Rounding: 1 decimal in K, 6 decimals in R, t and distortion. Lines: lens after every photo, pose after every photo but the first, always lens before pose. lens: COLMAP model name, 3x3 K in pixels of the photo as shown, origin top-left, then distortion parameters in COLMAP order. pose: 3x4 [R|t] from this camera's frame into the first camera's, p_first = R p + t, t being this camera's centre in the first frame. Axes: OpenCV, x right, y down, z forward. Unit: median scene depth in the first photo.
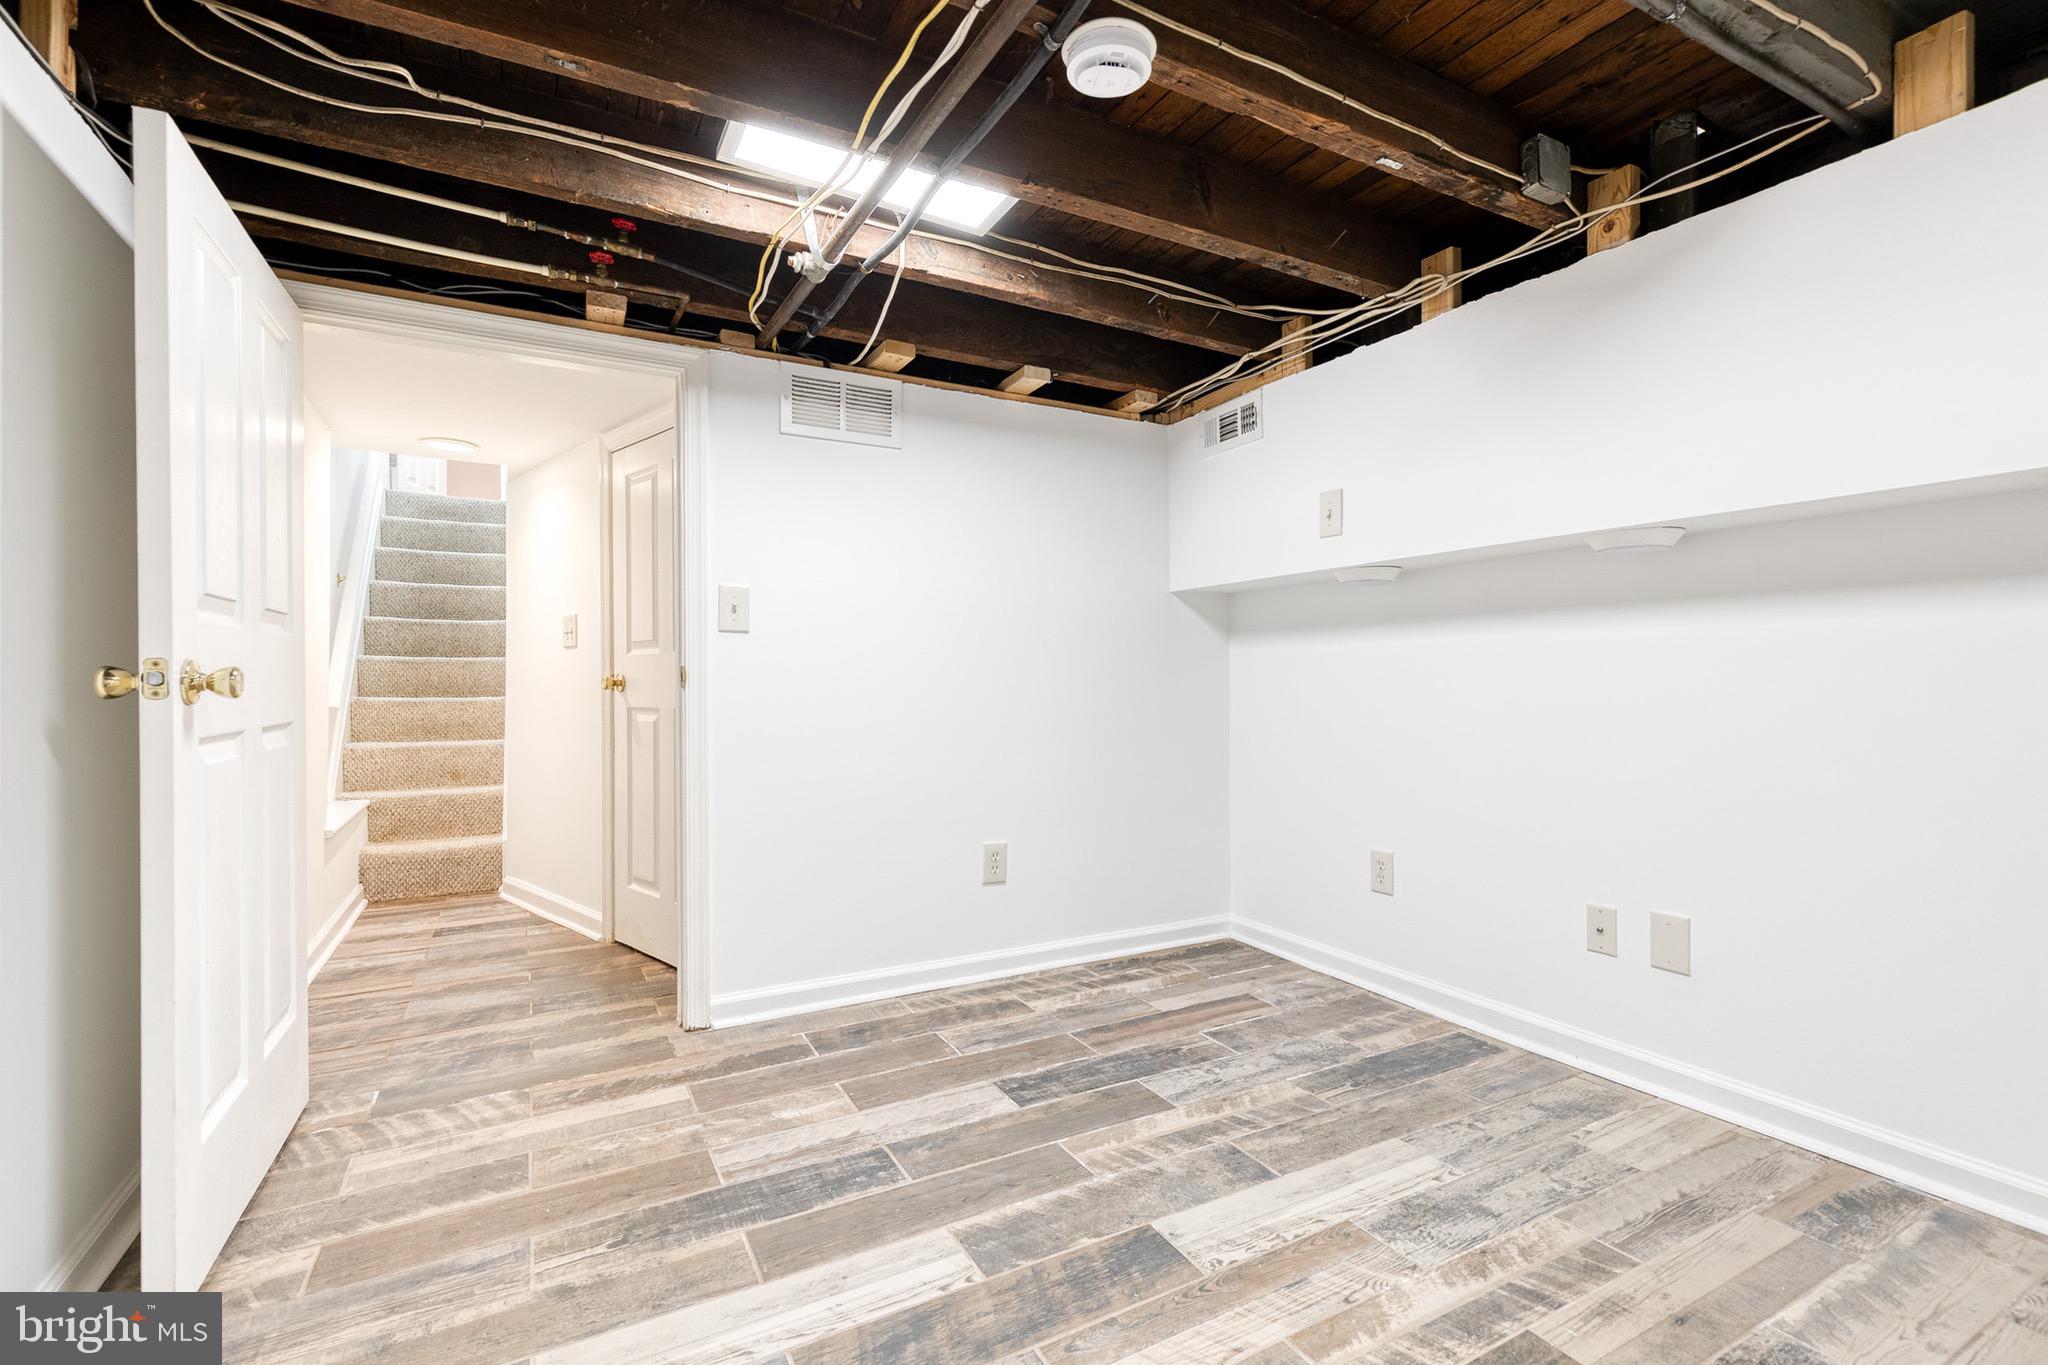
lens RADIAL K [[940.1, 0, 1025.9], [0, 940.1, 680.9], [0, 0, 1]] dist [0.014820, -0.001876]
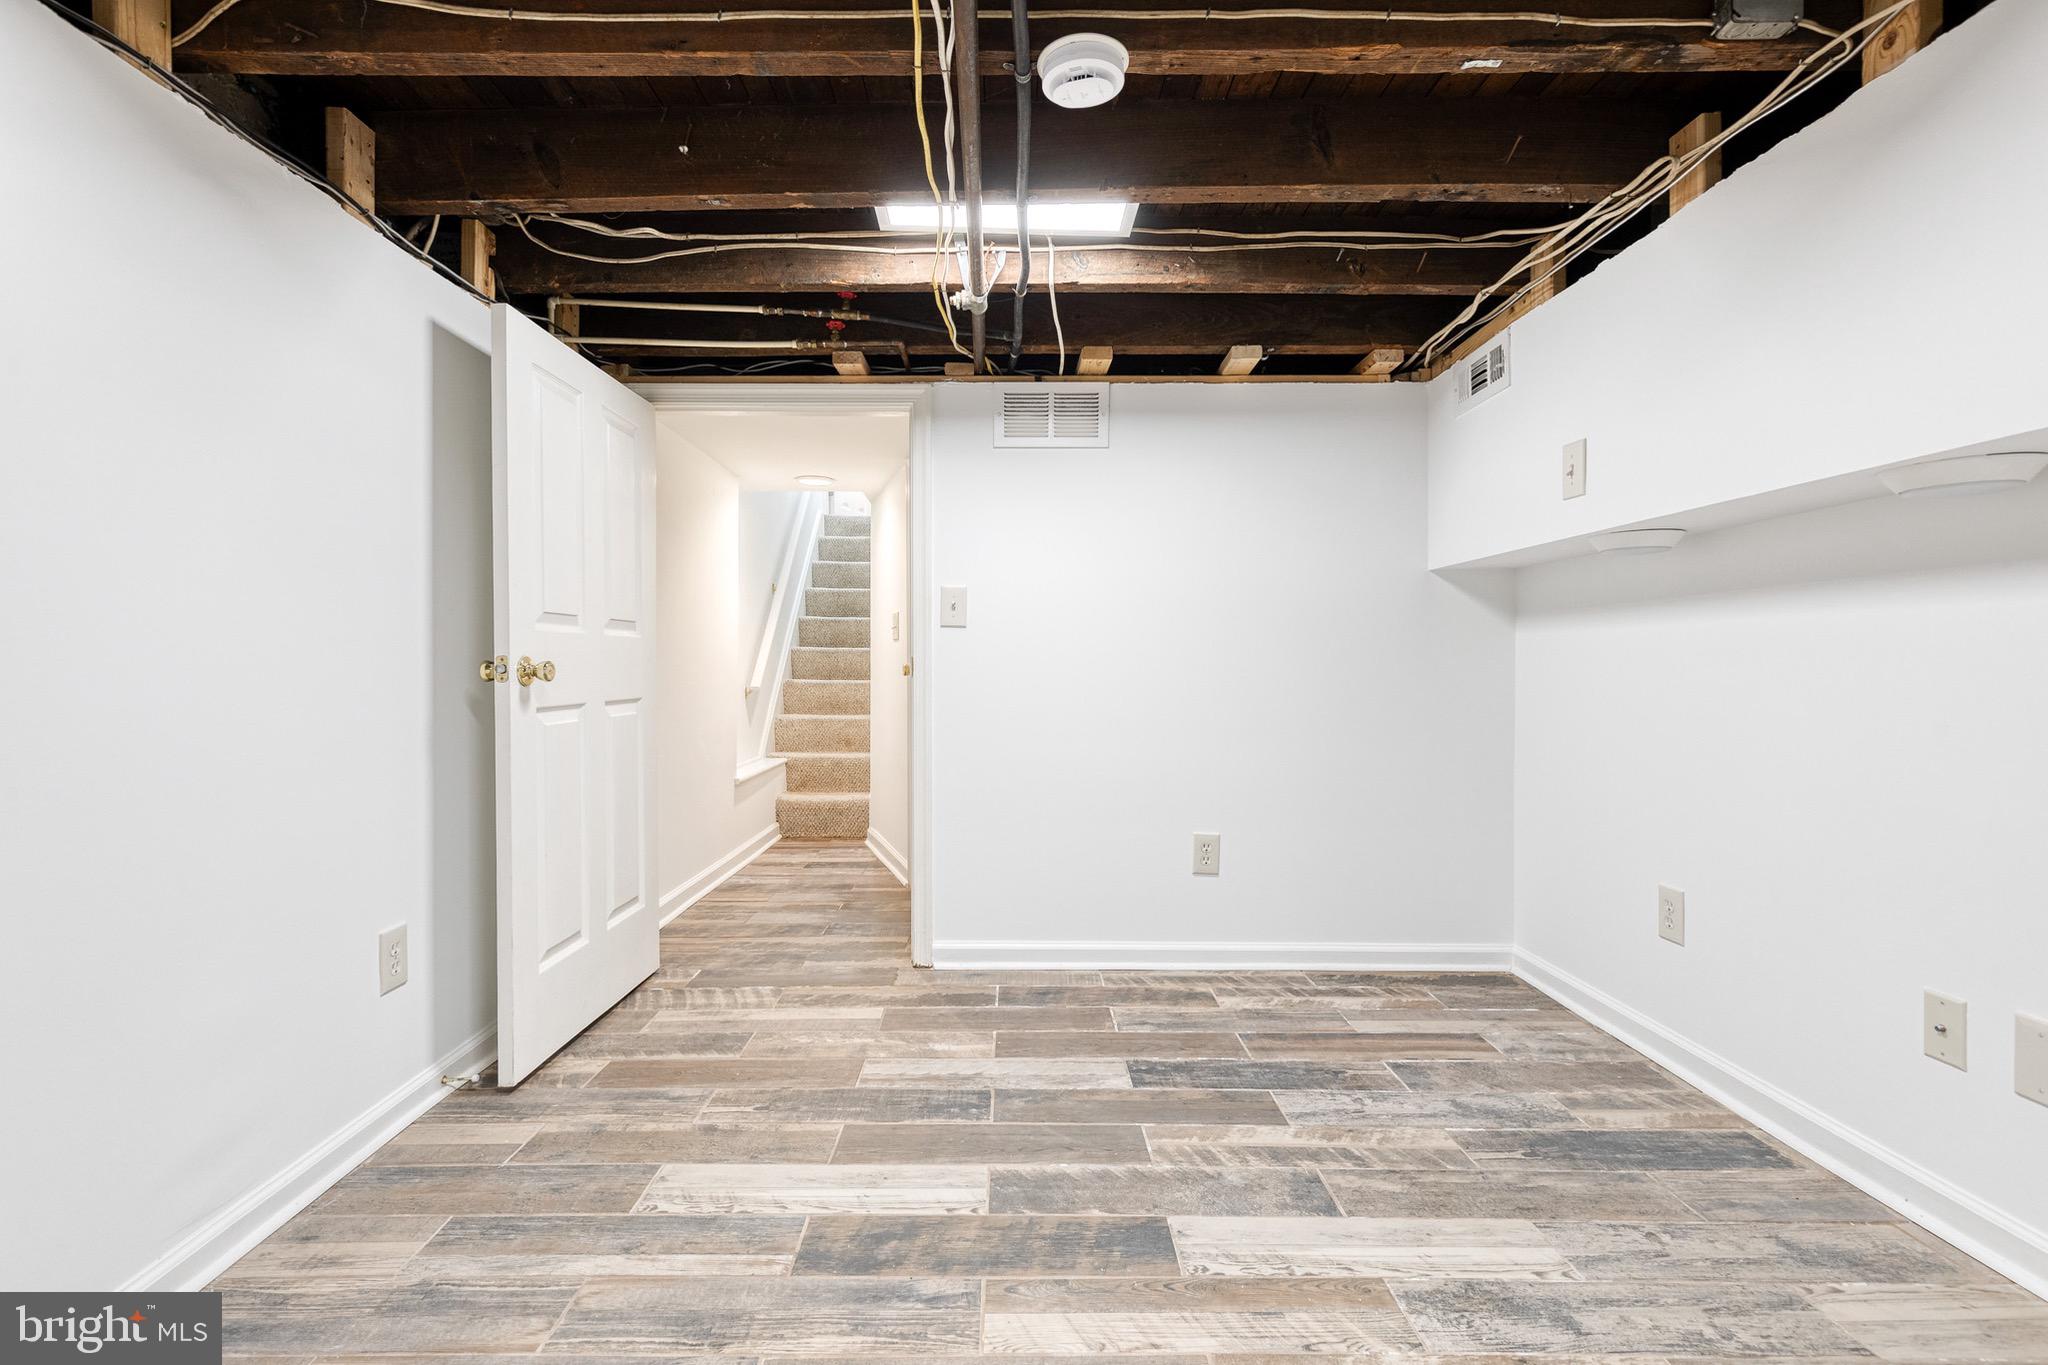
lens RADIAL K [[940.1, 0, 984.0], [0, 940.1, 675.9], [0, 0, 1]] dist [0.014820, -0.001876]
pose [[0.868540, 0.008135, -0.495552, 0.346201], [-0.002423, 0.999923, 0.012166, -0.007528], [0.495613, -0.009366, 0.868493, 0.030603]]
